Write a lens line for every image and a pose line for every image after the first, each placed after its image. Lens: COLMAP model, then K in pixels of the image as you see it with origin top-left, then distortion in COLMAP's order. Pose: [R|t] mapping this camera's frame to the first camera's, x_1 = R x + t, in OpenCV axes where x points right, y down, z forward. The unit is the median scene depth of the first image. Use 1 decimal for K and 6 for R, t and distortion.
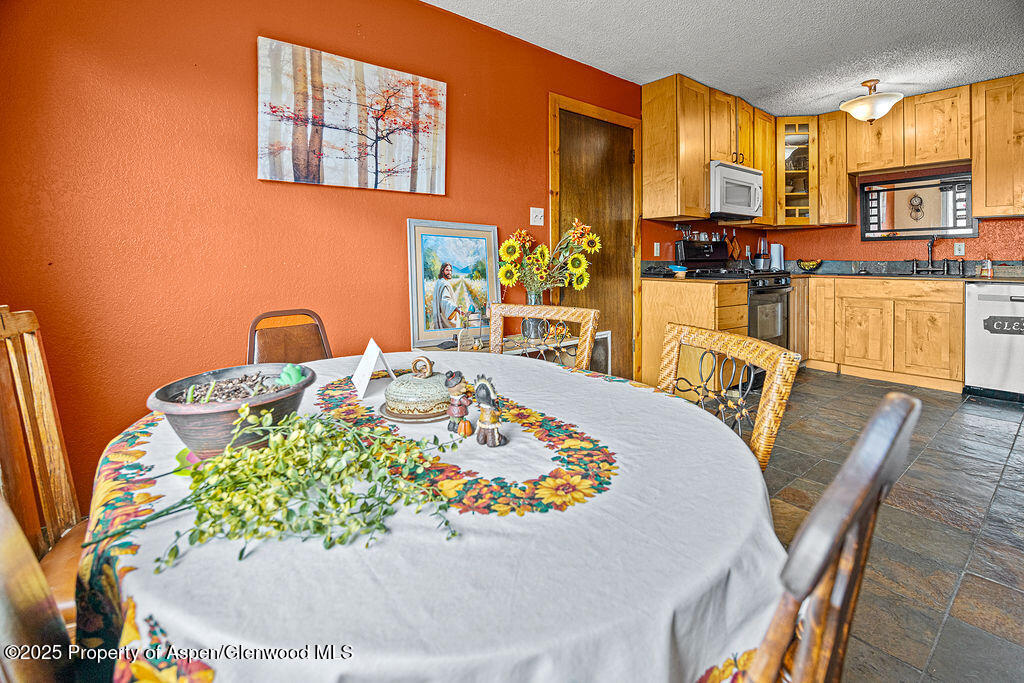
lens RADIAL K [[457.0, 0, 515.6], [0, 457.0, 276.0], [0, 0, 1]] dist [-0.014939, 0.000314]
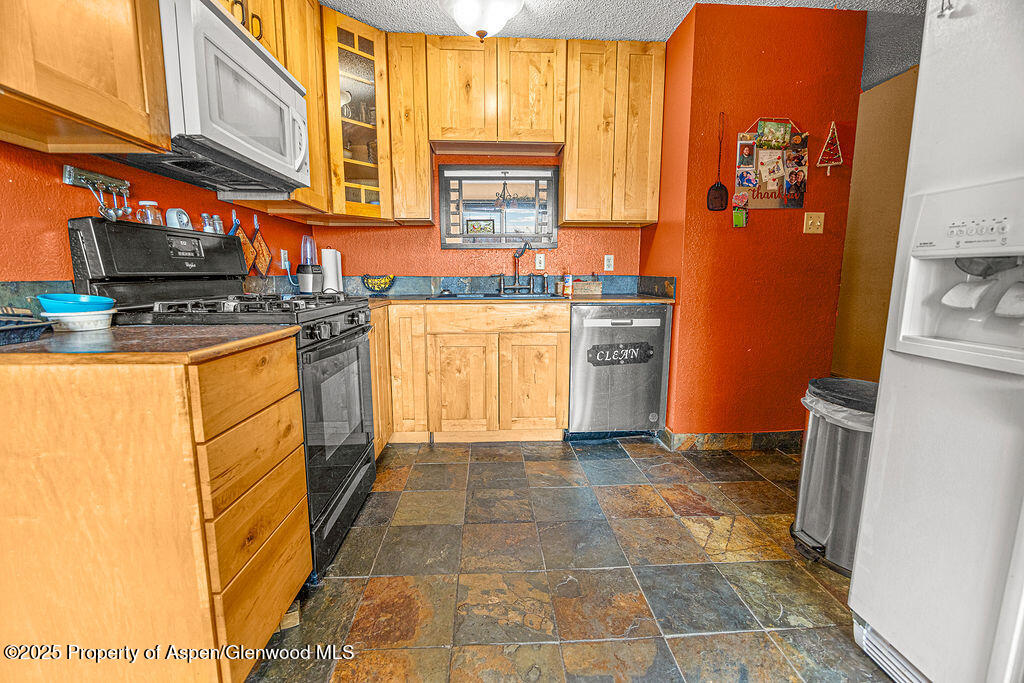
lens RADIAL K [[467.5, 0, 507.3], [0, 467.5, 330.3], [0, 0, 1]] dist [-0.015488, 0.000195]
pose [[0.604132, -0.093969, 0.791325, 0.249195], [0.030034, 0.995003, 0.095226, -0.017268], [-0.796318, -0.033762, 0.603935, 0.504142]]
